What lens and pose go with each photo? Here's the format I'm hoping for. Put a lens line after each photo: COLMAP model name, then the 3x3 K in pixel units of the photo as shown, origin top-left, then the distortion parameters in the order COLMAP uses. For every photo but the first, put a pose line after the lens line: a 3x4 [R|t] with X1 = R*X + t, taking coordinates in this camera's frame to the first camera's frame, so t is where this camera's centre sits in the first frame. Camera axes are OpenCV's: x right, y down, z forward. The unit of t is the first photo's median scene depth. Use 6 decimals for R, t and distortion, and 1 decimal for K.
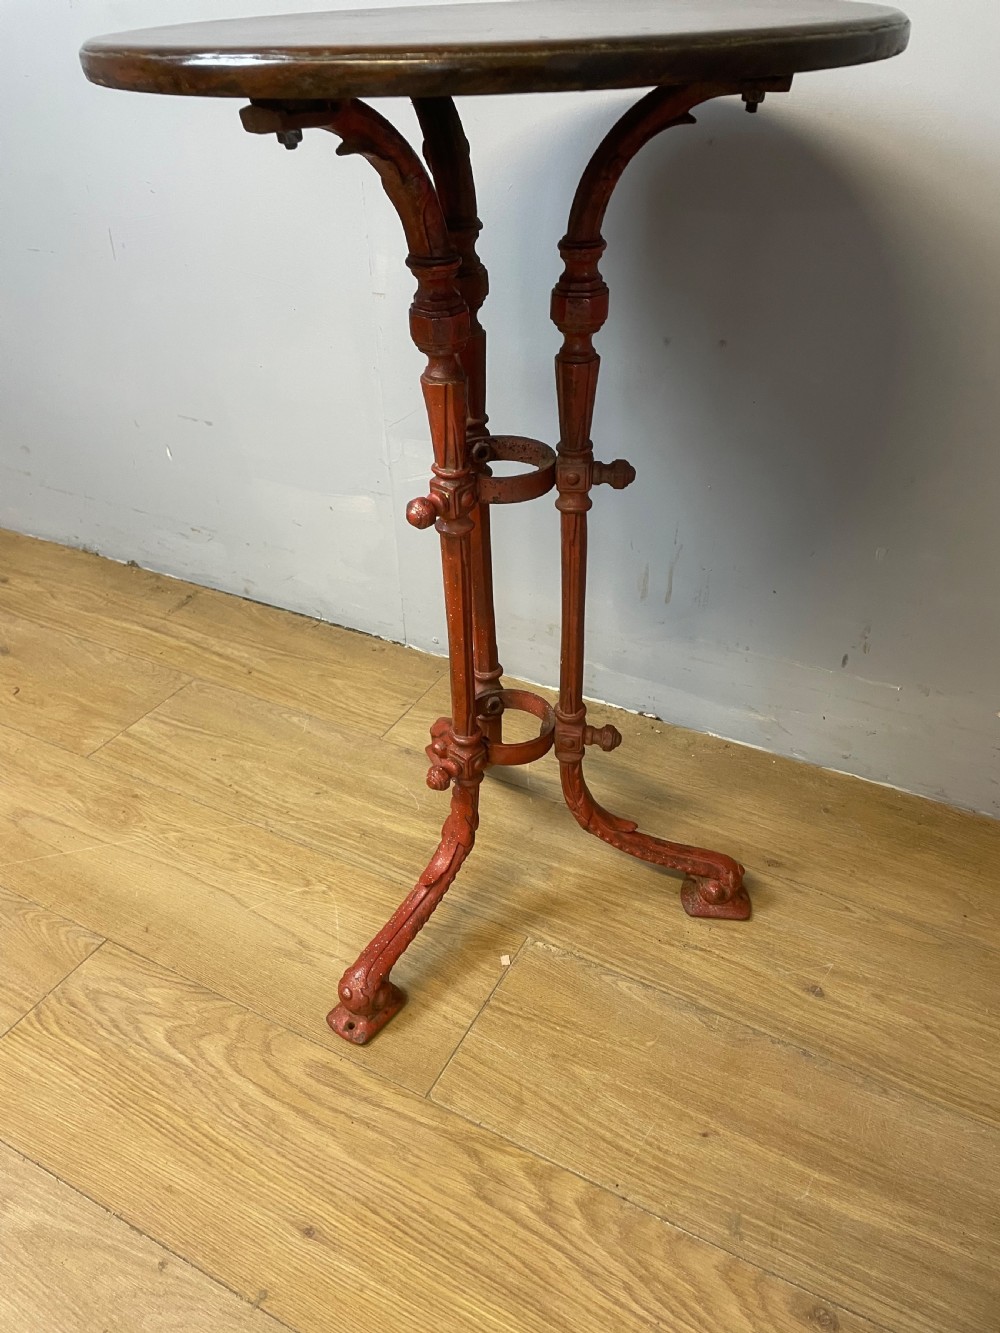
lens RADIAL K [[1018.6, 0, 486.9], [0, 1018.6, 657.4], [0, 0, 1]] dist [0.090236, -0.124998]
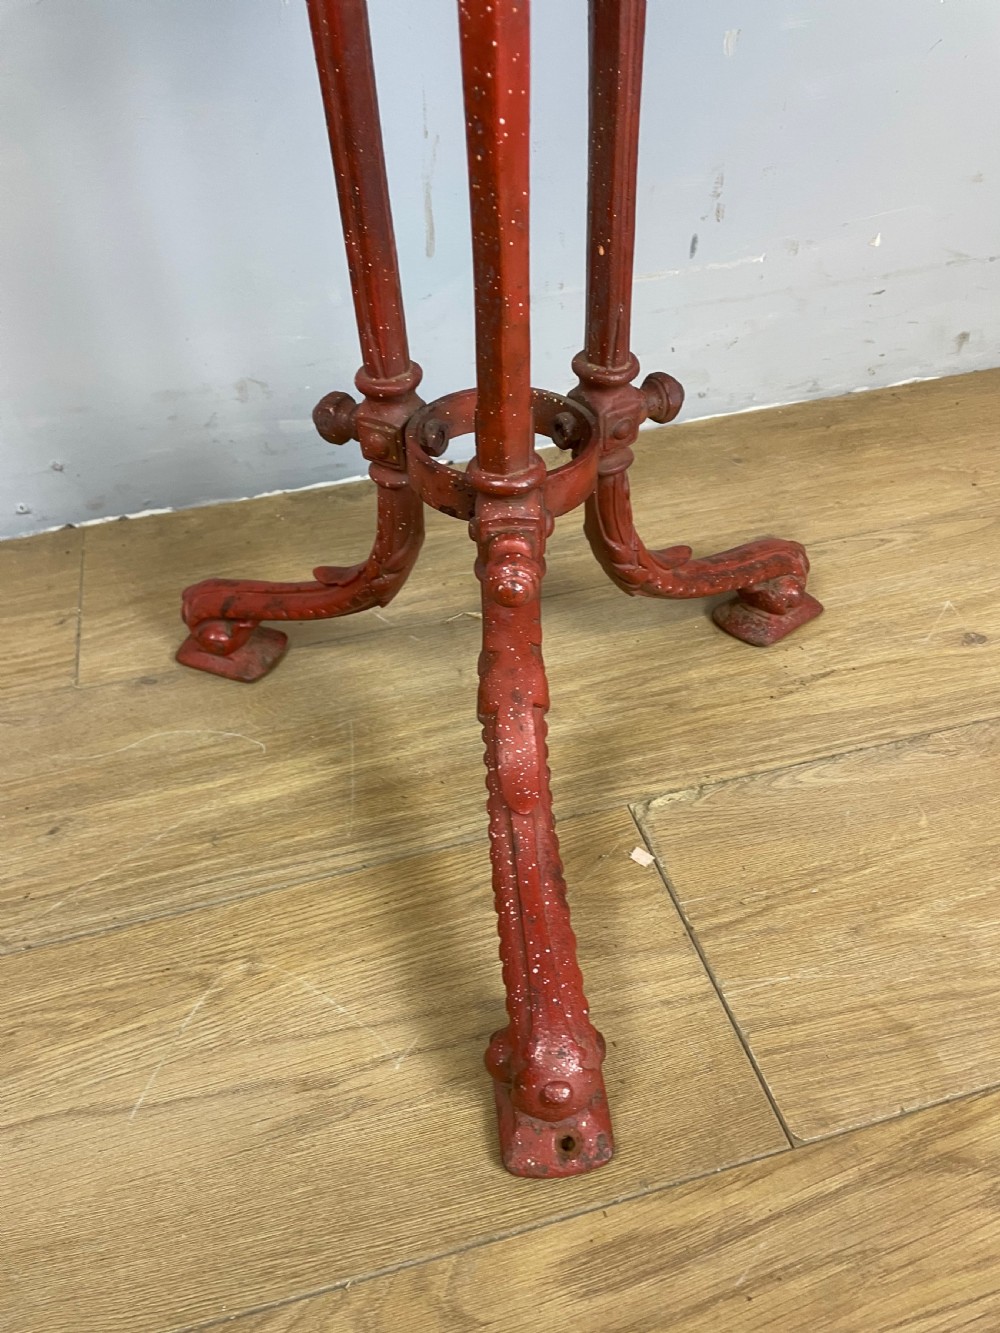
lens RADIAL K [[1018.6, 0, 492.9], [0, 1018.6, 656.6], [0, 0, 1]] dist [0.090236, -0.124998]
pose [[0.721048, -0.463195, 0.515306, -0.288584], [0.400990, 0.885471, 0.234836, 0.037215], [-0.565064, 0.037305, 0.824204, 0.608791]]
